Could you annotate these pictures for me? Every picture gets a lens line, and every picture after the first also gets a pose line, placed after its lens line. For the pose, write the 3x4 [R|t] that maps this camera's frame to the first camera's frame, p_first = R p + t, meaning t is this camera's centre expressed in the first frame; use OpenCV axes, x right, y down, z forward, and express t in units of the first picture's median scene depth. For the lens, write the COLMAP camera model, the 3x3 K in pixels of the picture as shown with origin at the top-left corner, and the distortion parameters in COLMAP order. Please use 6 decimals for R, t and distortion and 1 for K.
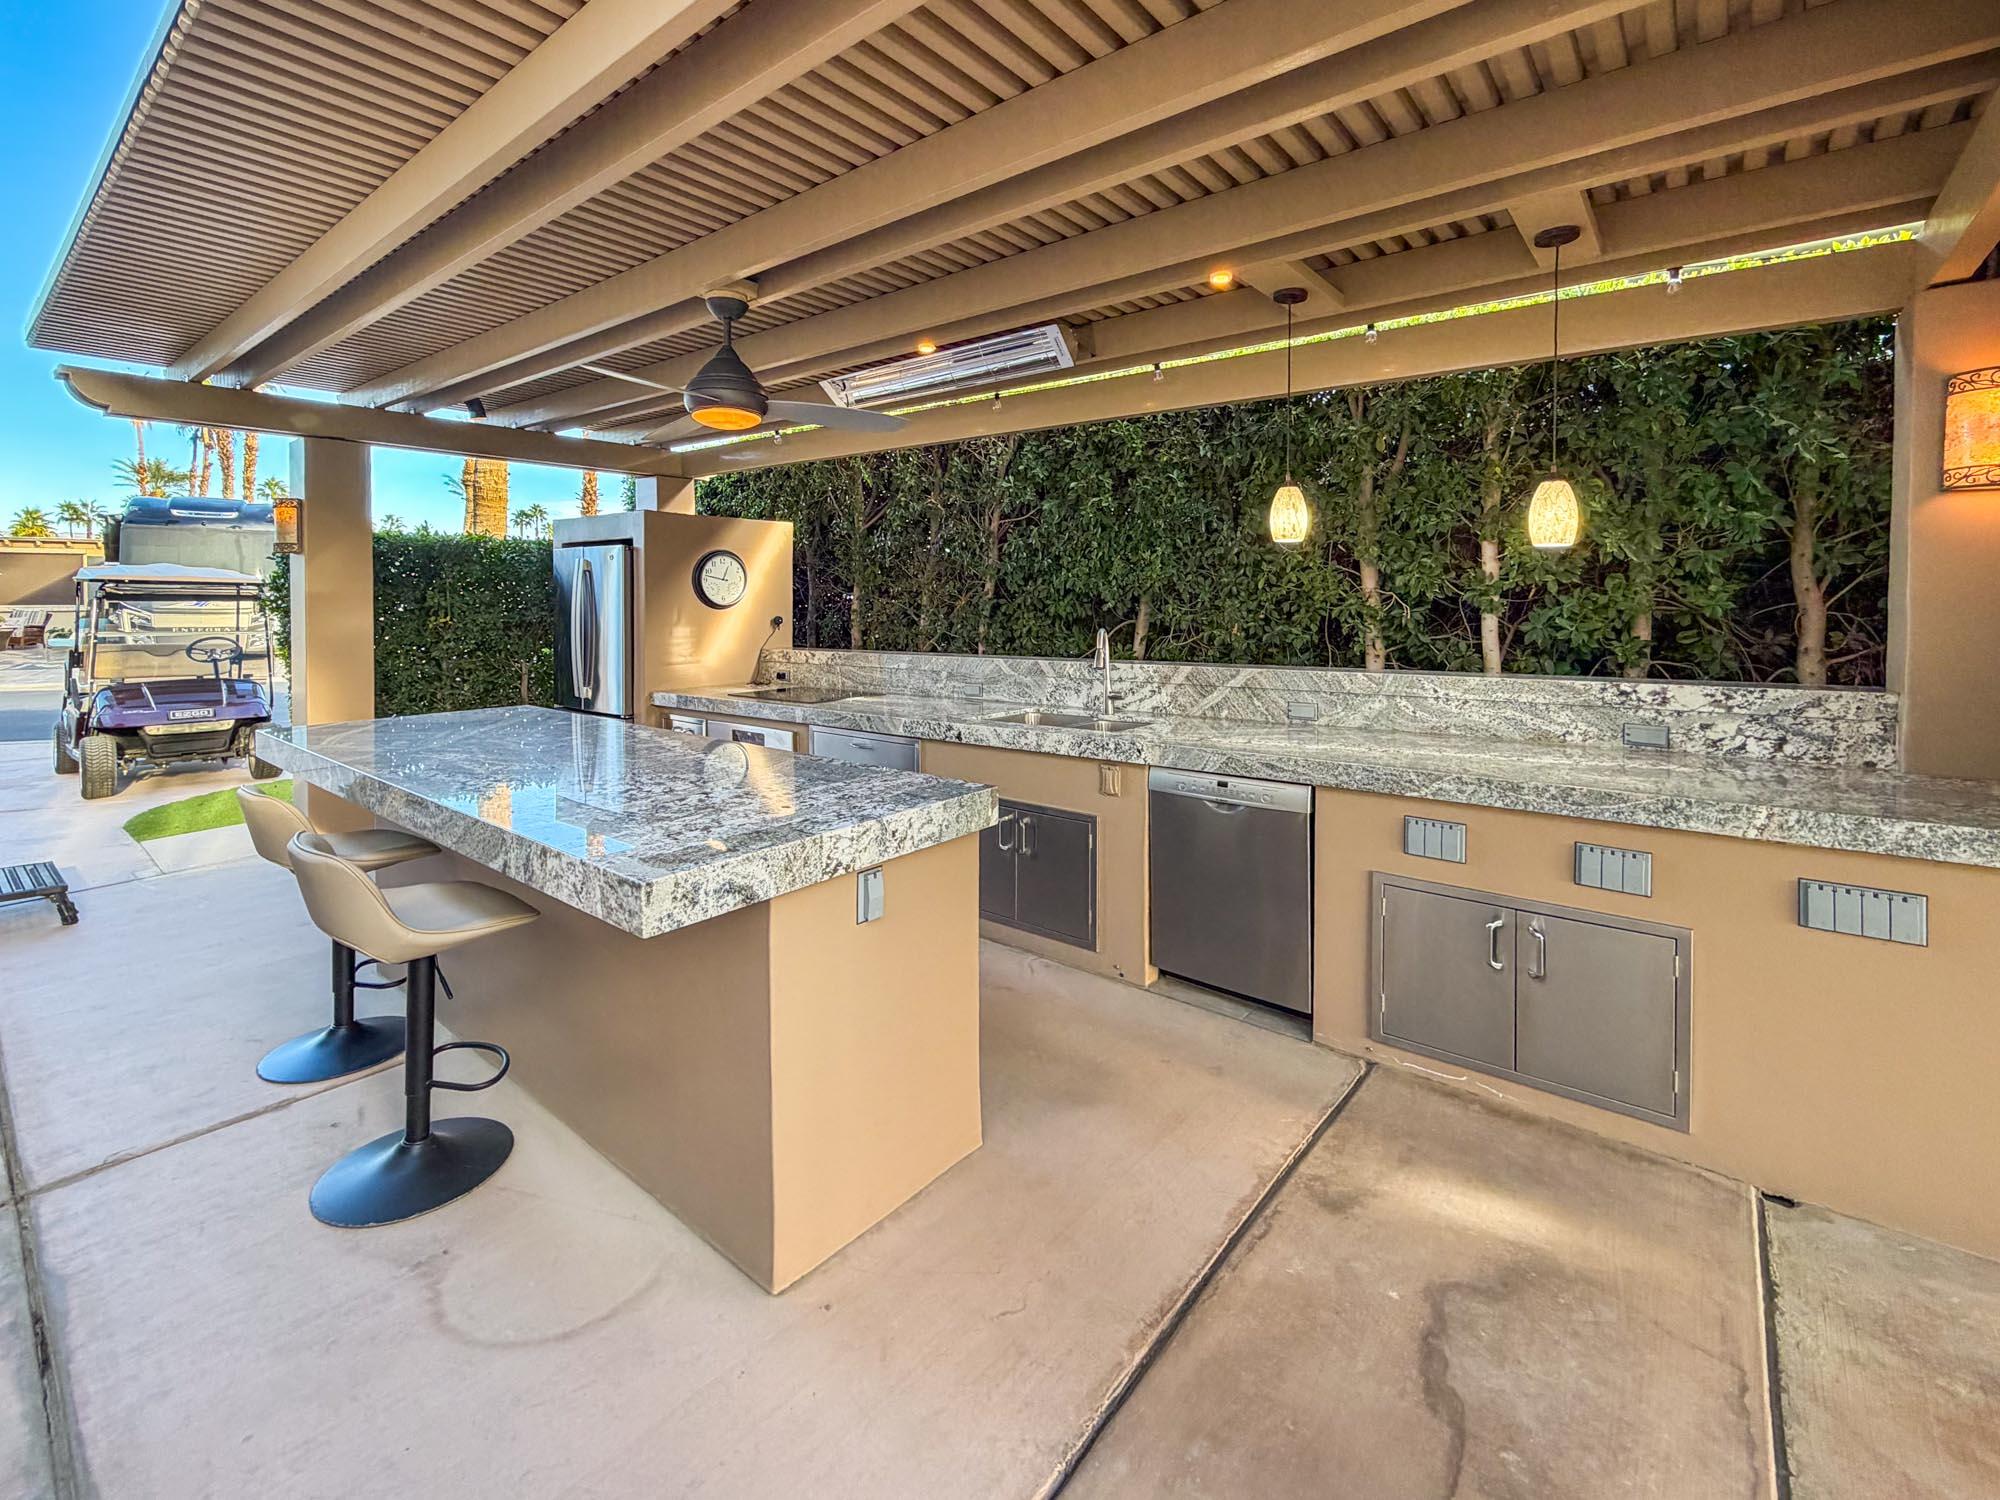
lens RADIAL K [[783.3, 0, 1182.3], [0, 783.3, 604.1], [0, 0, 1]] dist [0.000780, -0.000069]
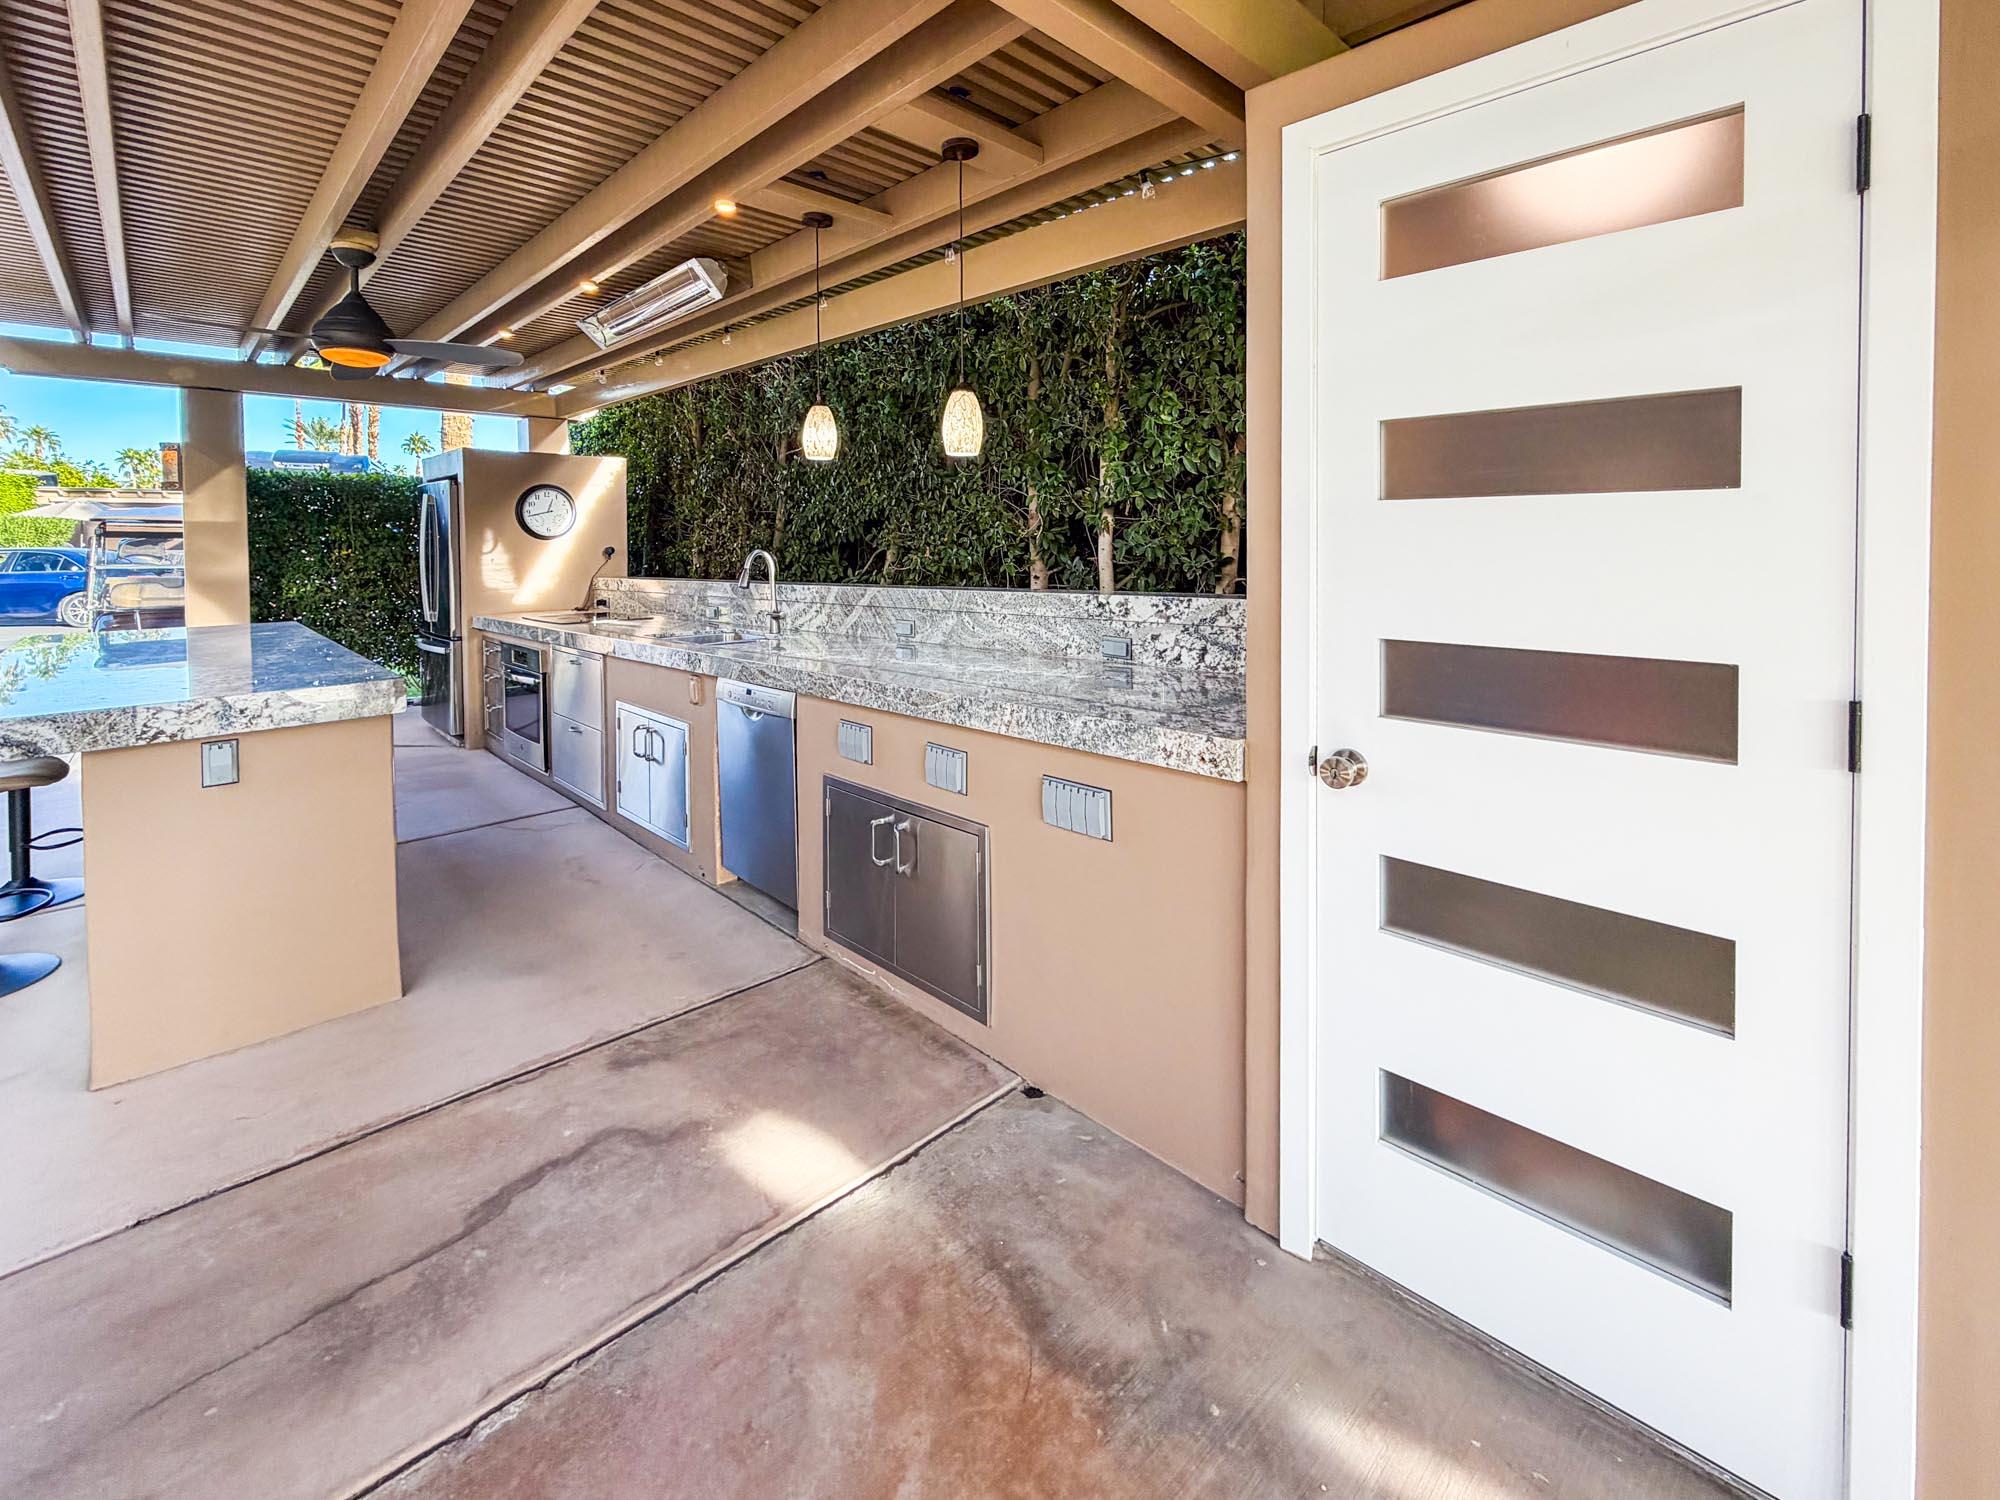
lens RADIAL K [[820.4, 0, 1170.0], [0, 820.4, 554.4], [0, 0, 1]] dist [-0.000803, 0.000239]
pose [[0.993106, -0.003355, -0.117171, 0.822875], [0.004363, 0.999956, 0.008352, 0.044089], [0.117138, -0.008805, 0.993077, -0.021250]]
